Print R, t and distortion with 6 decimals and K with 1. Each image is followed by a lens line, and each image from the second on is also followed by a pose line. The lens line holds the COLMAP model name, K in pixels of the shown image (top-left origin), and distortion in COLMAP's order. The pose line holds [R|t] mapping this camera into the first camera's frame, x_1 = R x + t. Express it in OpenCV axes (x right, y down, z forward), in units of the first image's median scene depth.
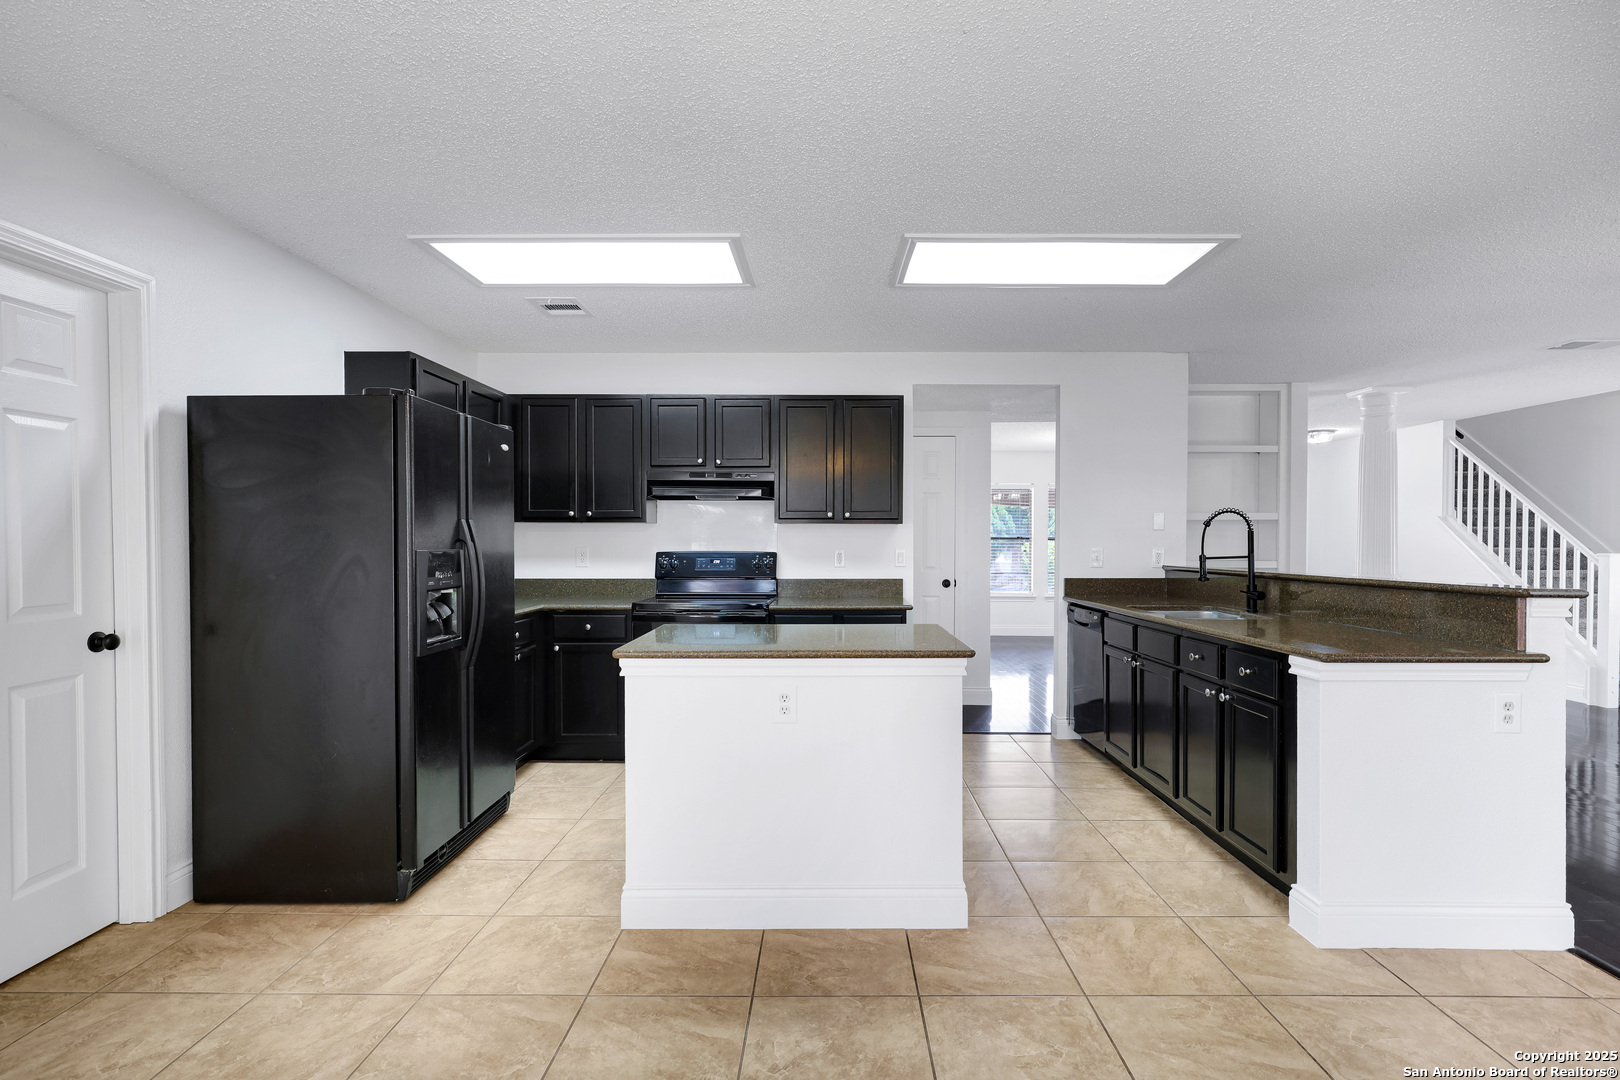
lens RADIAL K [[787.0, 0, 821.9], [0, 787.0, 555.0], [0, 0, 1]] dist [0.000146, 0.000838]
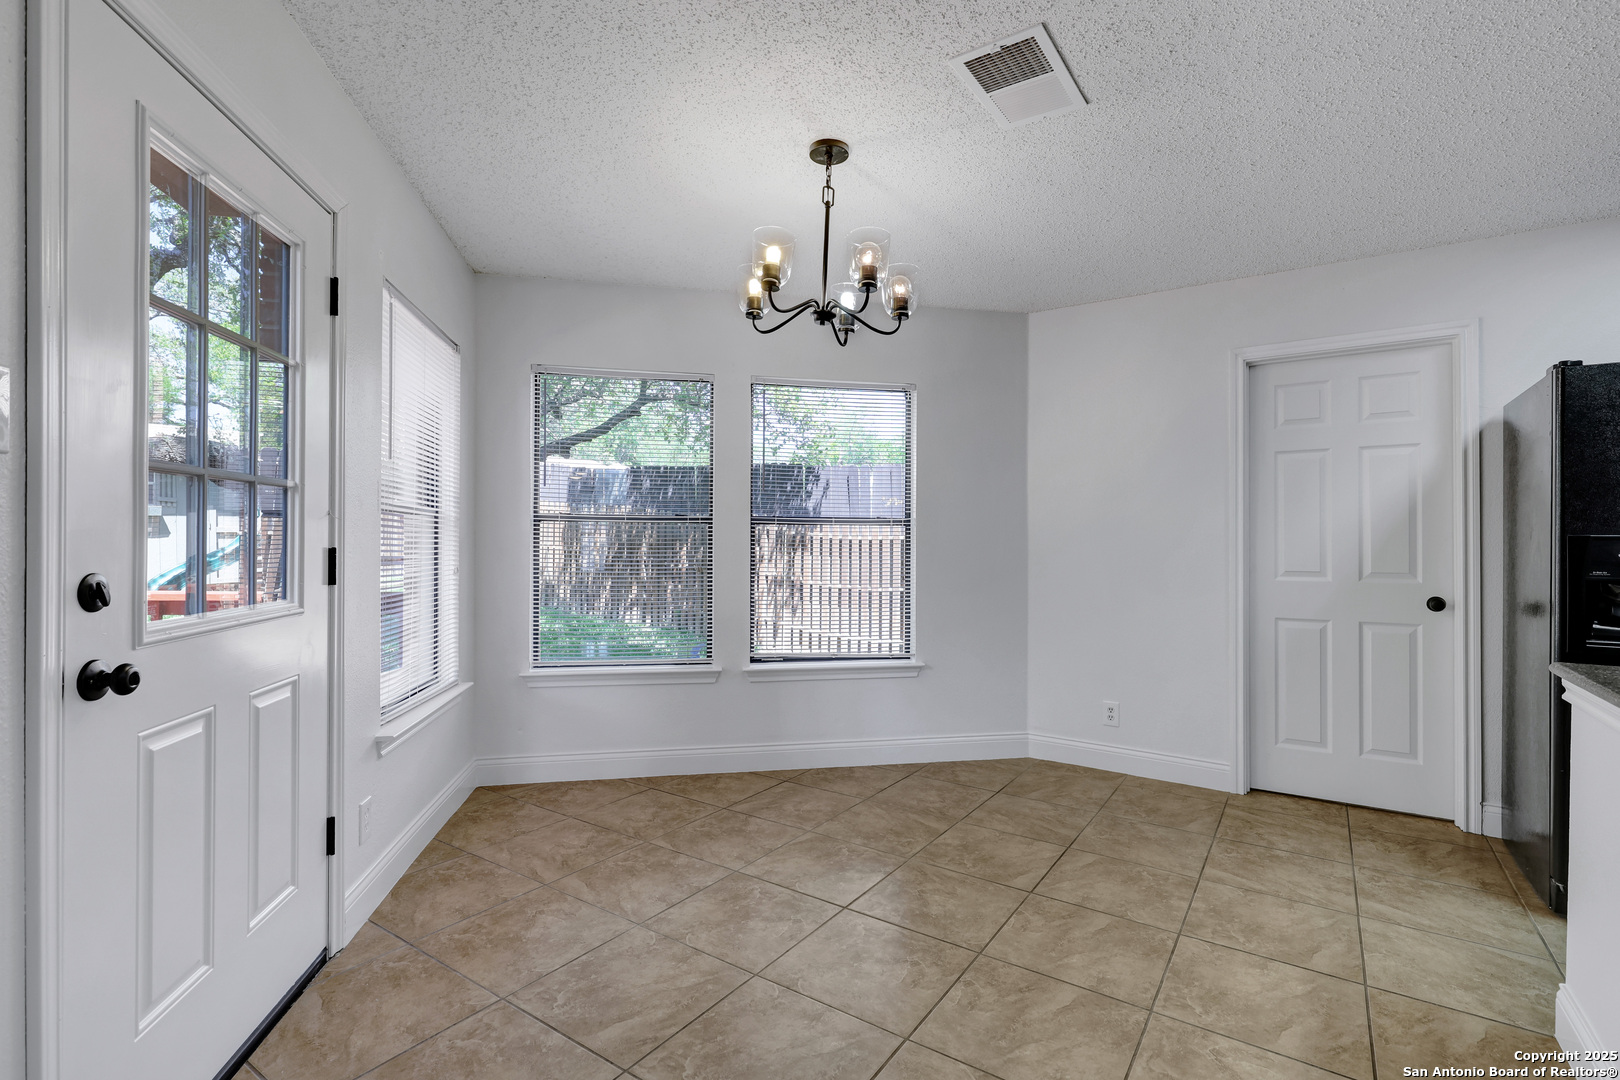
lens RADIAL K [[748.4, 0, 819.1], [0, 748.4, 536.4], [0, 0, 1]] dist [0.005628, 0.000384]
pose [[-0.545841, -0.008310, -0.837848, 0.790996], [-0.026516, 0.999621, 0.007361, 0.013955], [0.837469, 0.026235, -0.545855, 0.856222]]
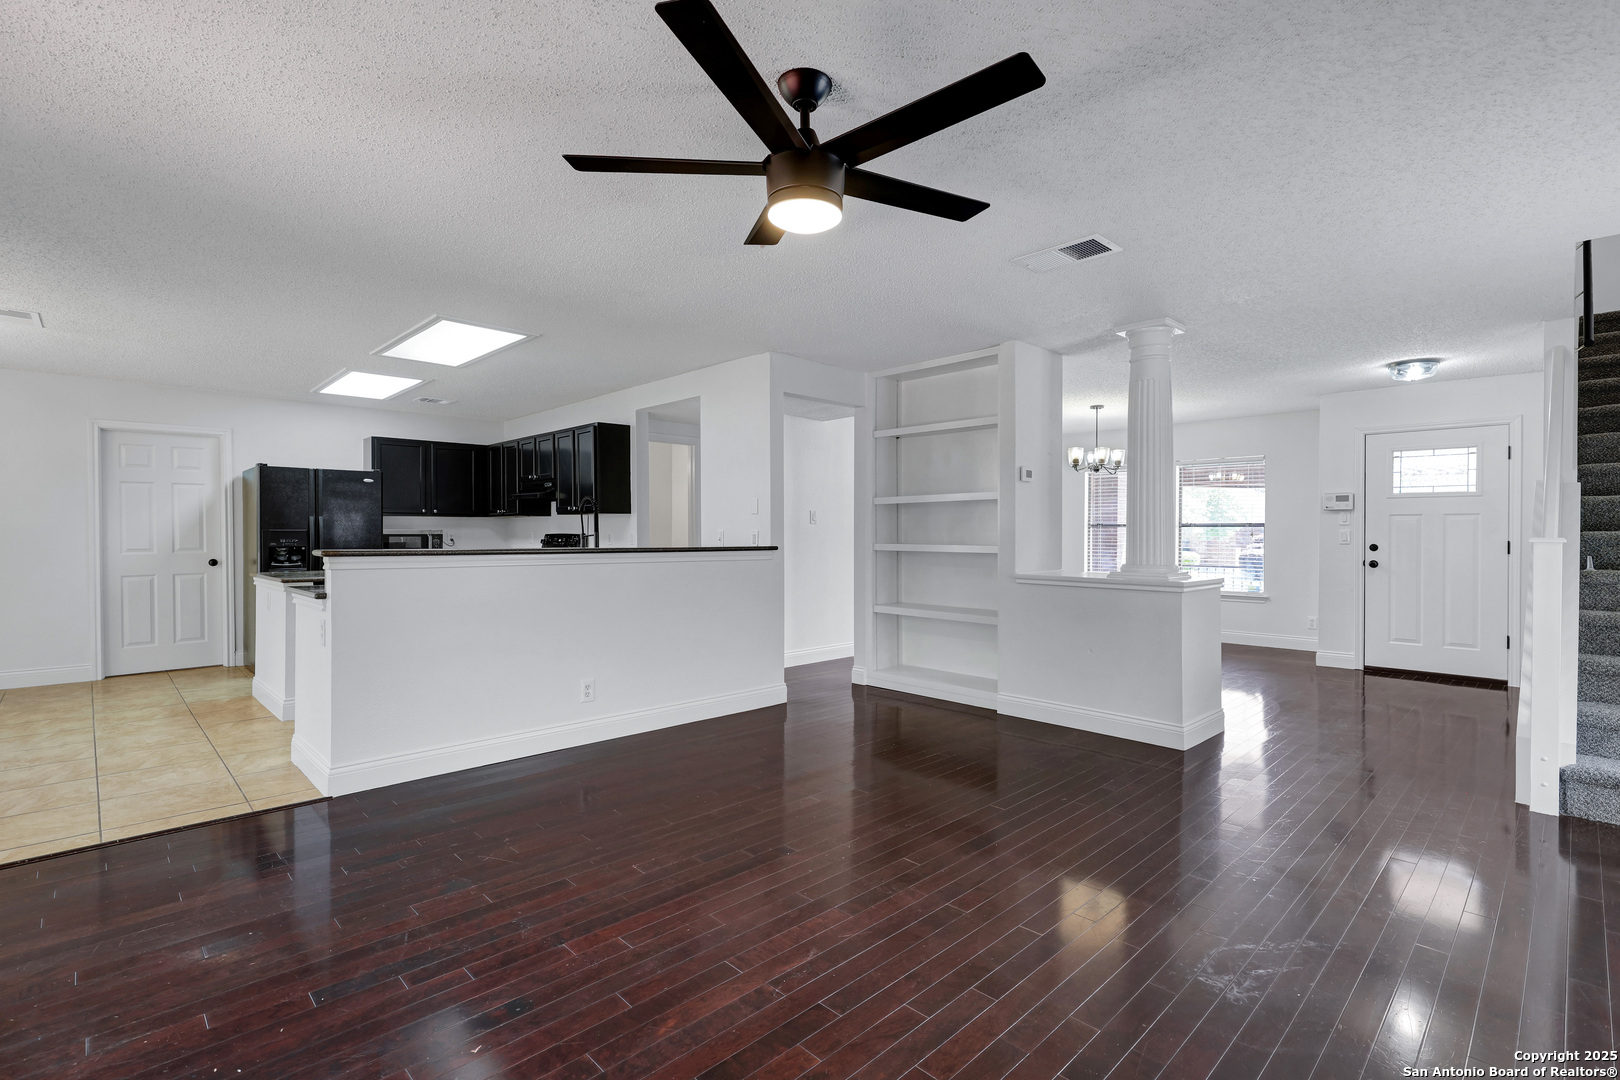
lens RADIAL K [[748.4, 0, 832.9], [0, 748.4, 540.9], [0, 0, 1]] dist [0.005628, 0.000384]
pose [[0.704740, 0.001947, -0.709463, 2.696157], [-0.013833, 0.999844, -0.010996, 0.035181], [0.709331, 0.017564, 0.704657, 0.712039]]
